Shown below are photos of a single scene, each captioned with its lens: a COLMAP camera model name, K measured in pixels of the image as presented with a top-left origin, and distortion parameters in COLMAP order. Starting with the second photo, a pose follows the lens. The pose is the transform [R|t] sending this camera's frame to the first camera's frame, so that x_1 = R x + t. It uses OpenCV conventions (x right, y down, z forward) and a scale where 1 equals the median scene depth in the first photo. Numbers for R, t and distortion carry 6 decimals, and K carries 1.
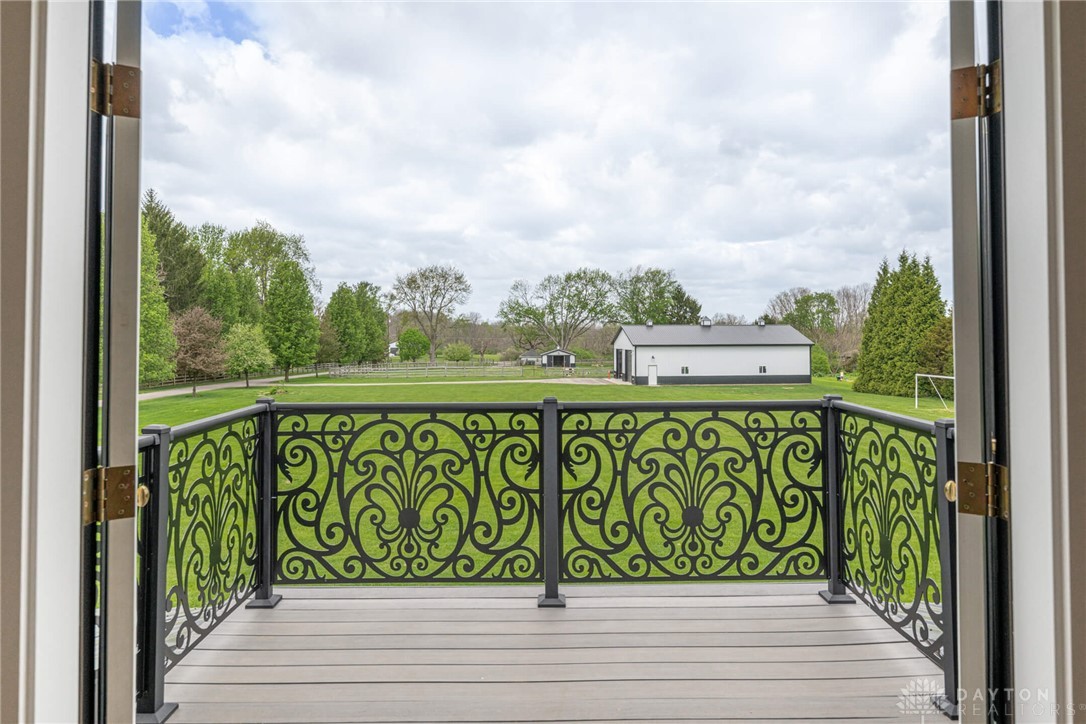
lens RADIAL K [[720.8, 0, 543.0], [0, 720.8, 362.0], [0, 0, 1]] dist [-0.000220, -0.000080]
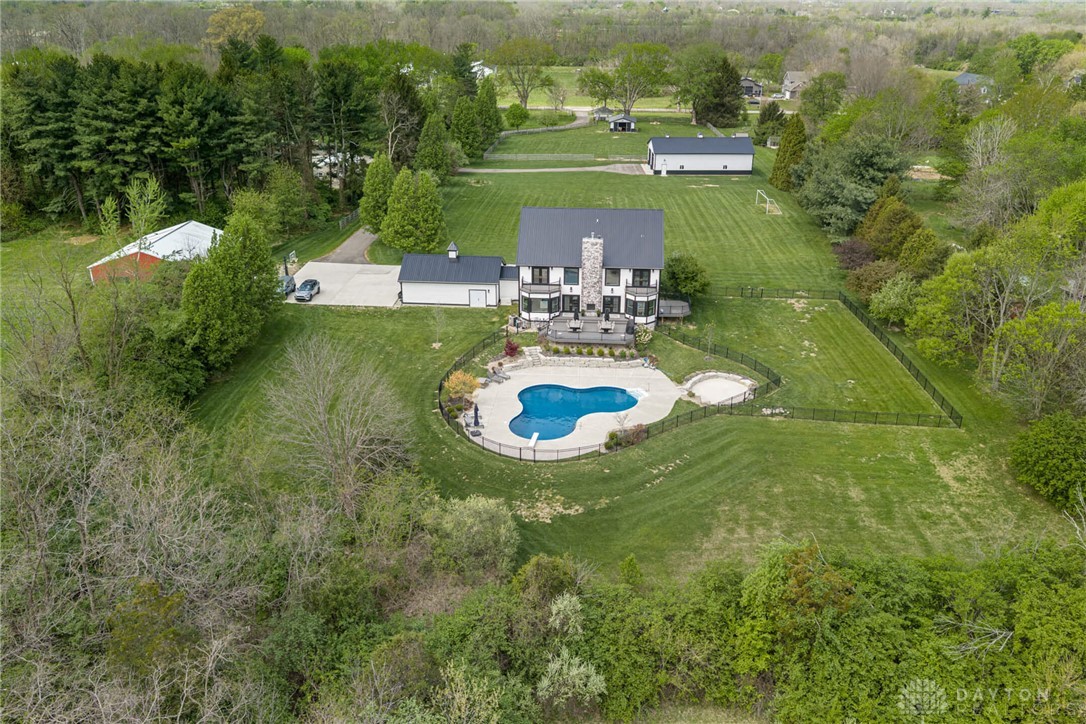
lens RADIAL K [[898.7, 0, 543.0], [0, 898.7, 362.0], [0, 0, 1]] dist [0.007633, -0.005212]
pose [[0.996281, 0.038418, -0.077124, 0.020308], [-0.009510, 0.938655, 0.344728, -0.166781], [0.085637, -0.342712, 0.935529, -0.732465]]
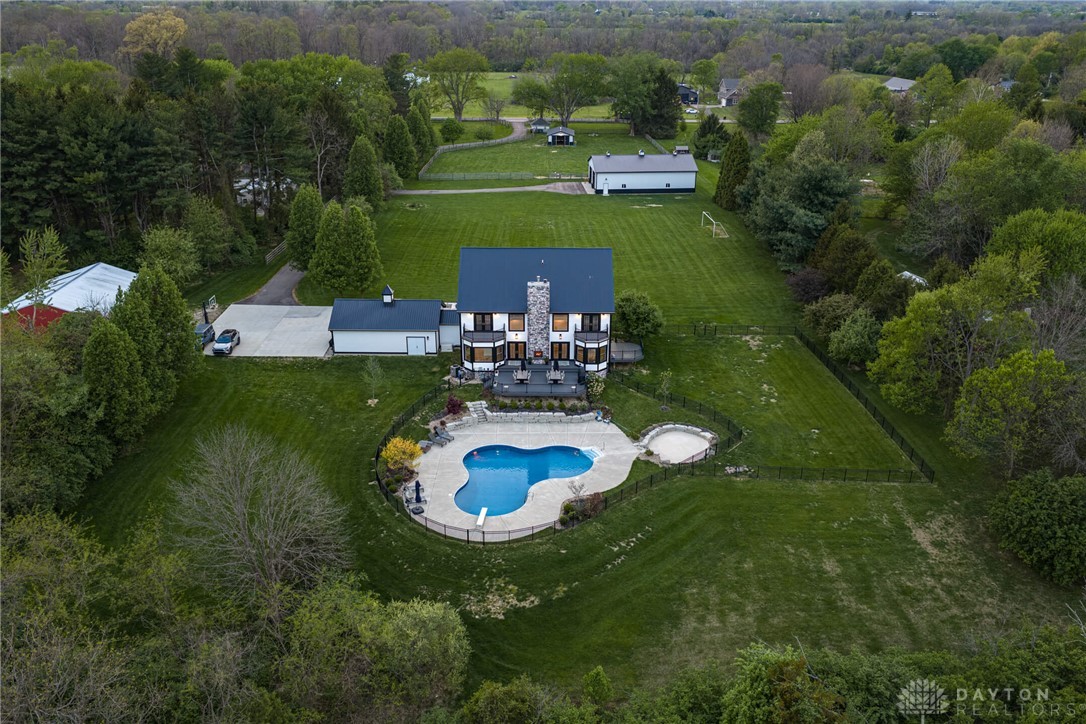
lens RADIAL K [[898.7, 0, 543.0], [0, 898.7, 362.0], [0, 0, 1]] dist [0.007633, -0.005212]
pose [[0.999872, 0.010625, -0.011937, 0.013494], [-0.005875, 0.939039, 0.343761, -0.185435], [0.014862, -0.343647, 0.938981, -0.677966]]
